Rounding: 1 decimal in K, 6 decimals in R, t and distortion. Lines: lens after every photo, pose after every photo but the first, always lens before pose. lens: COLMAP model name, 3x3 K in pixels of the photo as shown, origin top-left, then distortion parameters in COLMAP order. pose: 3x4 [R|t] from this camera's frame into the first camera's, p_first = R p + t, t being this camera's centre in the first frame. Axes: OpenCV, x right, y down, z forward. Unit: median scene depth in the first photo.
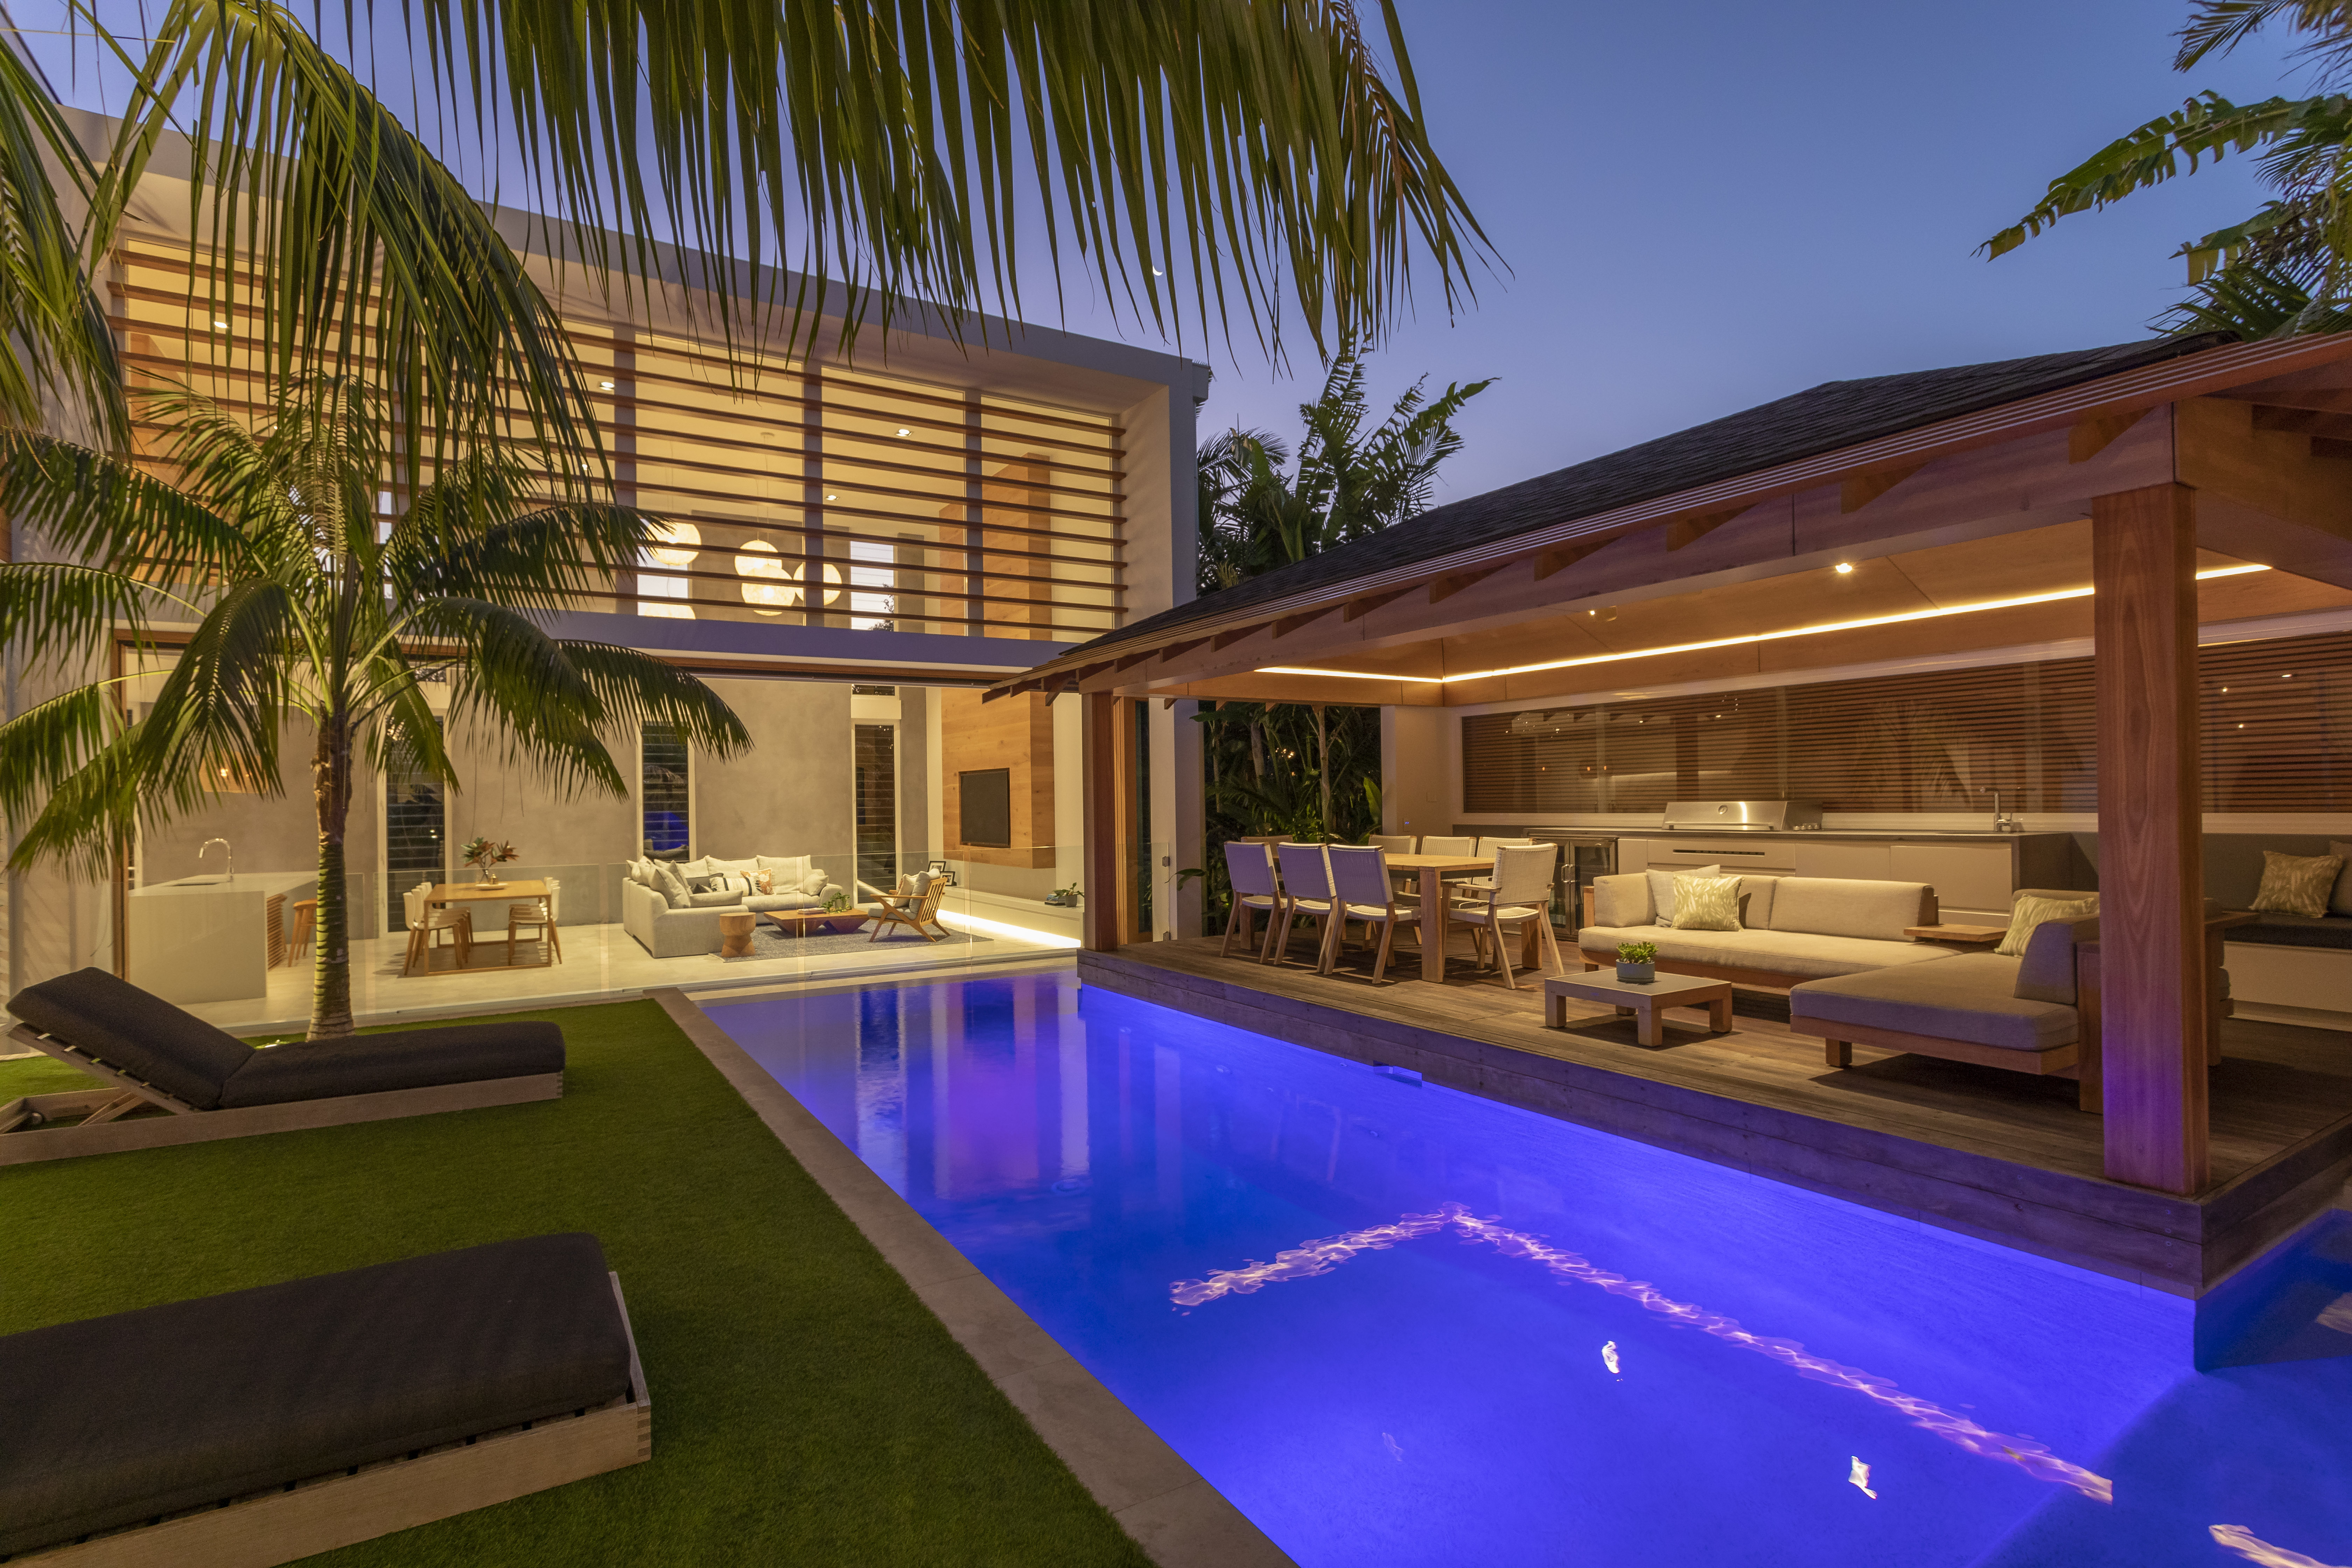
lens RADIAL K [[1113.6, 0, 1173.3], [0, 1113.6, 795.7], [0, 0, 1]] dist [-0.015631, -0.000010]
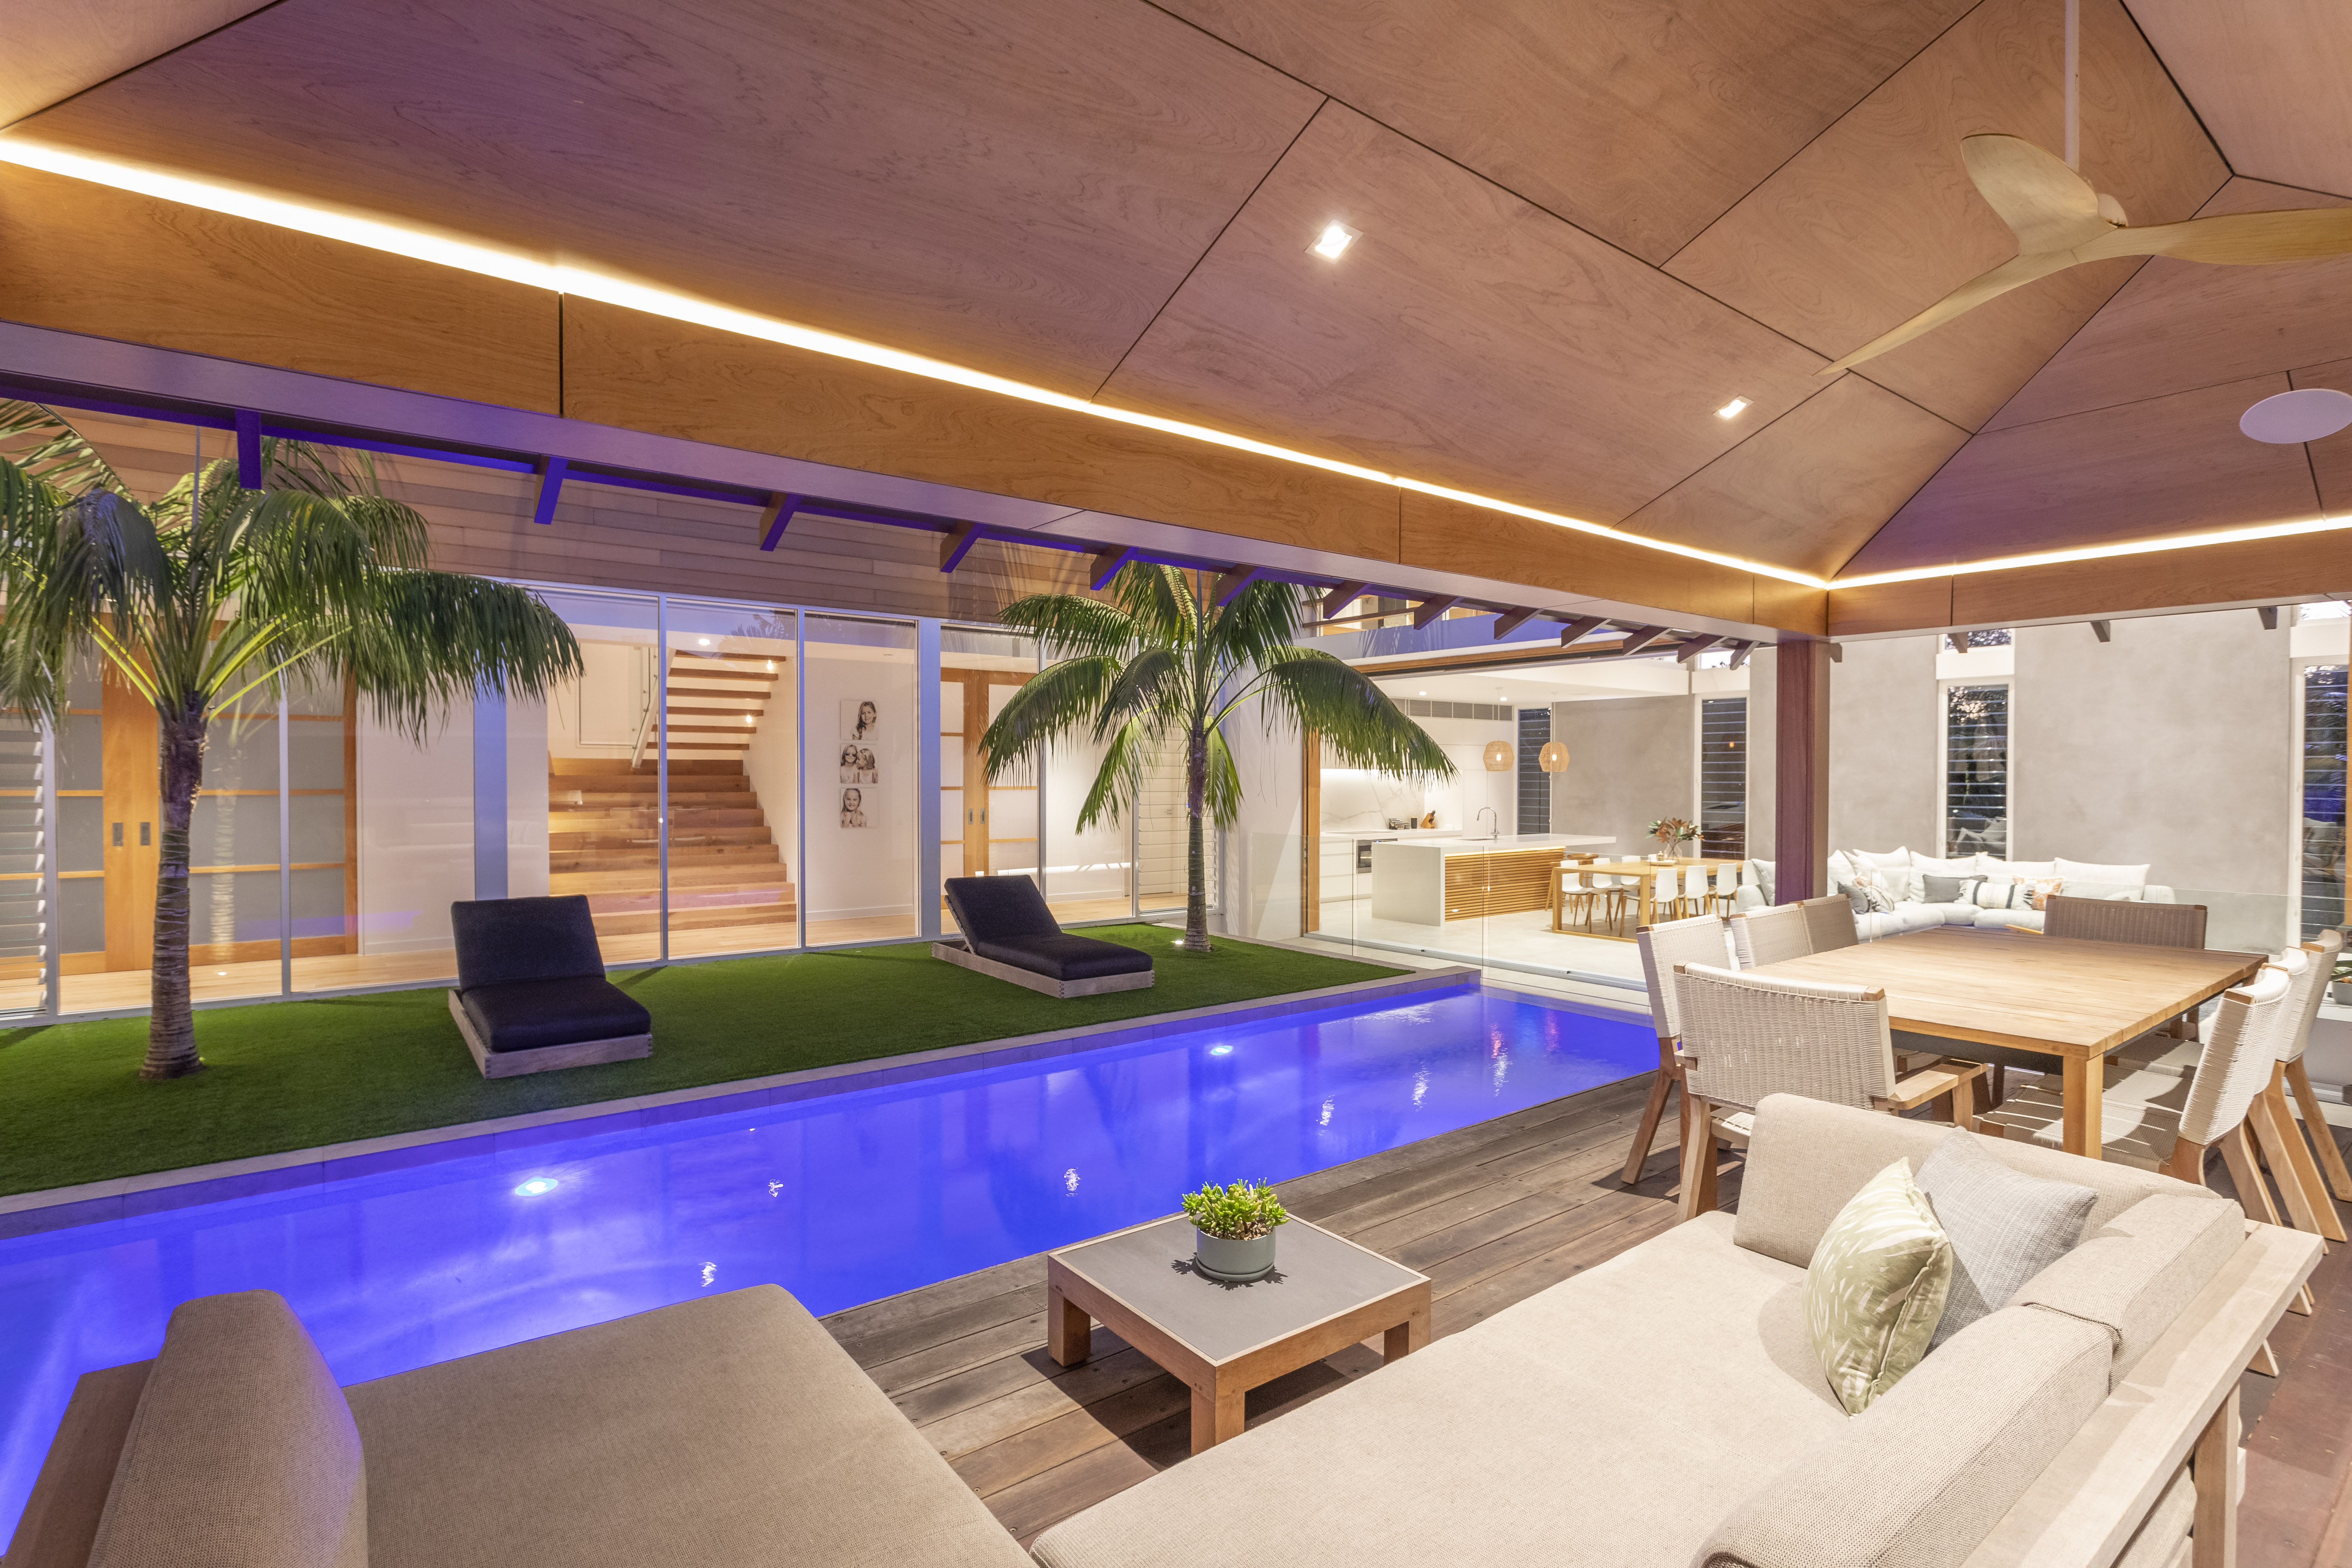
lens RADIAL K [[1113.6, 0, 1169.8], [0, 1113.6, 776.3], [0, 0, 1]] dist [-0.015631, -0.000010]
pose [[0.101504, 0.018112, -0.994670, 0.296541], [0.003833, 0.999820, 0.018597, -0.017198], [0.994828, -0.005700, 0.101417, 0.314666]]
